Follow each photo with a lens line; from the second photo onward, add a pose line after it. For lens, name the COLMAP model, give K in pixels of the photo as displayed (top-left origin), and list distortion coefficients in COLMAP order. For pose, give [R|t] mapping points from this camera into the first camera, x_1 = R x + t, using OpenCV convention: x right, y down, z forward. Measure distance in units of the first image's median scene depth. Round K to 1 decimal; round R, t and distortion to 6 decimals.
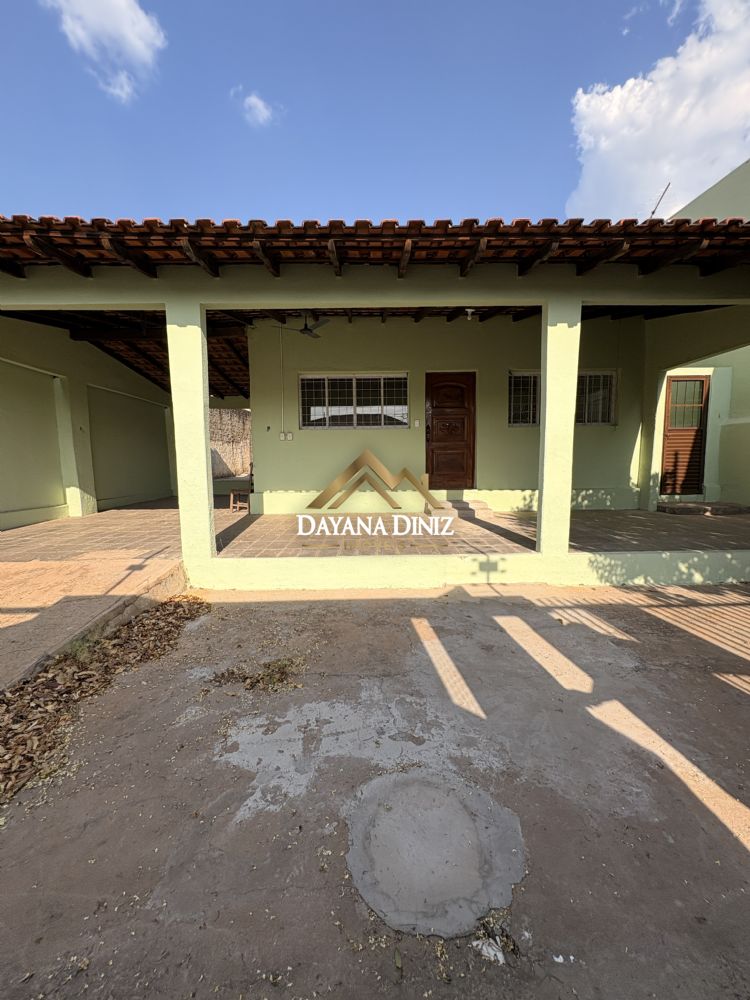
lens RADIAL K [[405.2, 0, 375.0], [0, 405.2, 500.0], [0, 0, 1]] dist [0.001077, -0.005446]
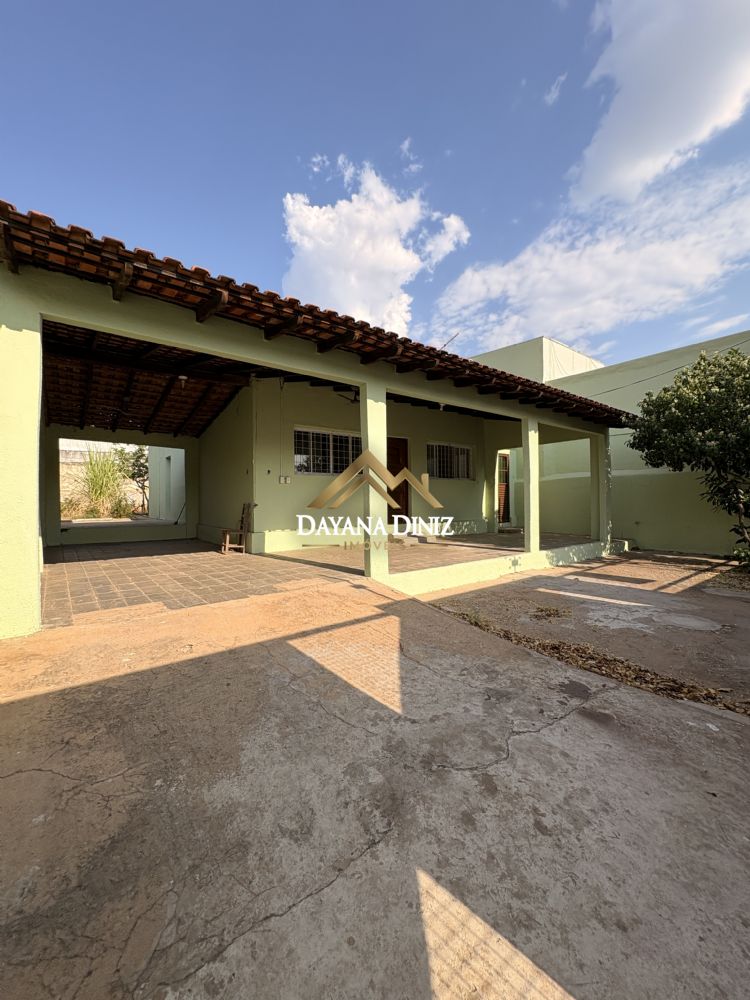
lens RADIAL K [[407.3, 0, 375.0], [0, 407.3, 500.0], [0, 0, 1]] dist [-0.000864, 0.000152]
pose [[0.783420, 0.008648, 0.621433, -0.714033], [0.059641, 0.994242, -0.089023, 0.010338], [-0.618625, 0.106805, 0.778393, -0.009271]]
